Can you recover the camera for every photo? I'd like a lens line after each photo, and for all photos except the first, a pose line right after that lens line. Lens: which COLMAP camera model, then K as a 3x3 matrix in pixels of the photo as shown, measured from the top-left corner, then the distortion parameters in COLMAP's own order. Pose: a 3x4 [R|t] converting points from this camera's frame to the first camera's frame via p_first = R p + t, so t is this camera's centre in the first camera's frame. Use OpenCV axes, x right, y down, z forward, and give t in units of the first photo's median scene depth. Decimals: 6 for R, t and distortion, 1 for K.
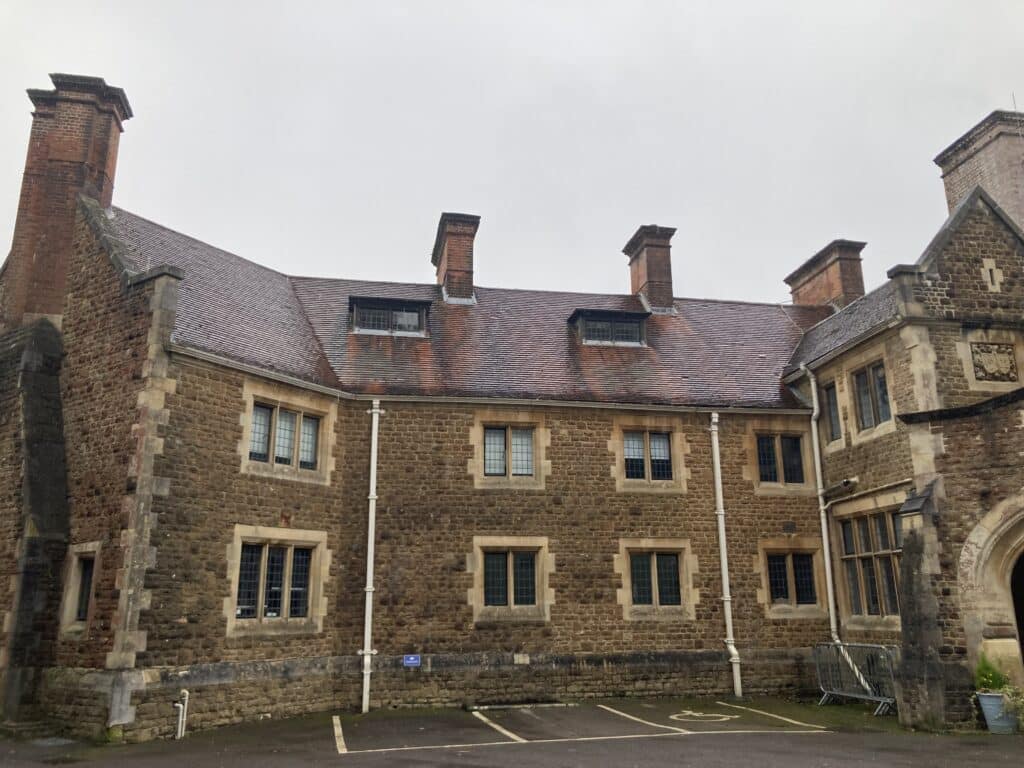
lens RADIAL K [[842.4, 0, 508.4], [0, 842.4, 373.6], [0, 0, 1]] dist [0.039415, -0.066002]
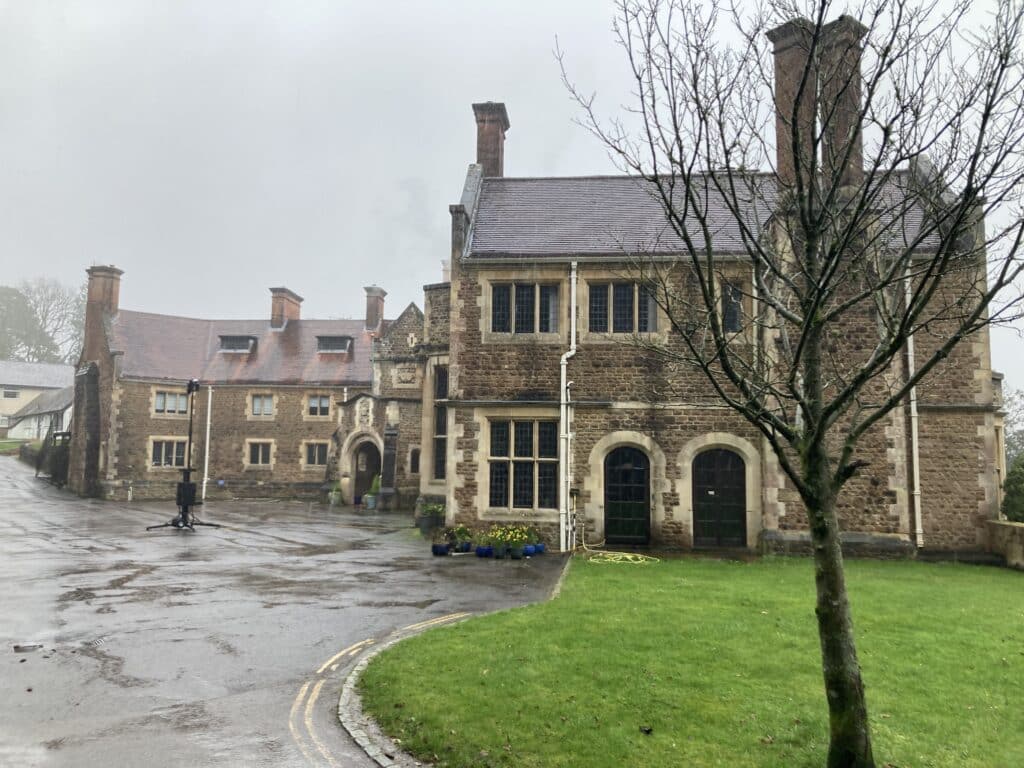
lens RADIAL K [[842.4, 0, 510.5], [0, 842.4, 380.7], [0, 0, 1]] dist [0.039415, -0.066002]
pose [[0.965716, -0.003544, -0.259575, 1.484496], [0.048390, 0.984840, 0.166582, -0.394863], [0.255049, -0.173432, 0.951247, -1.305237]]
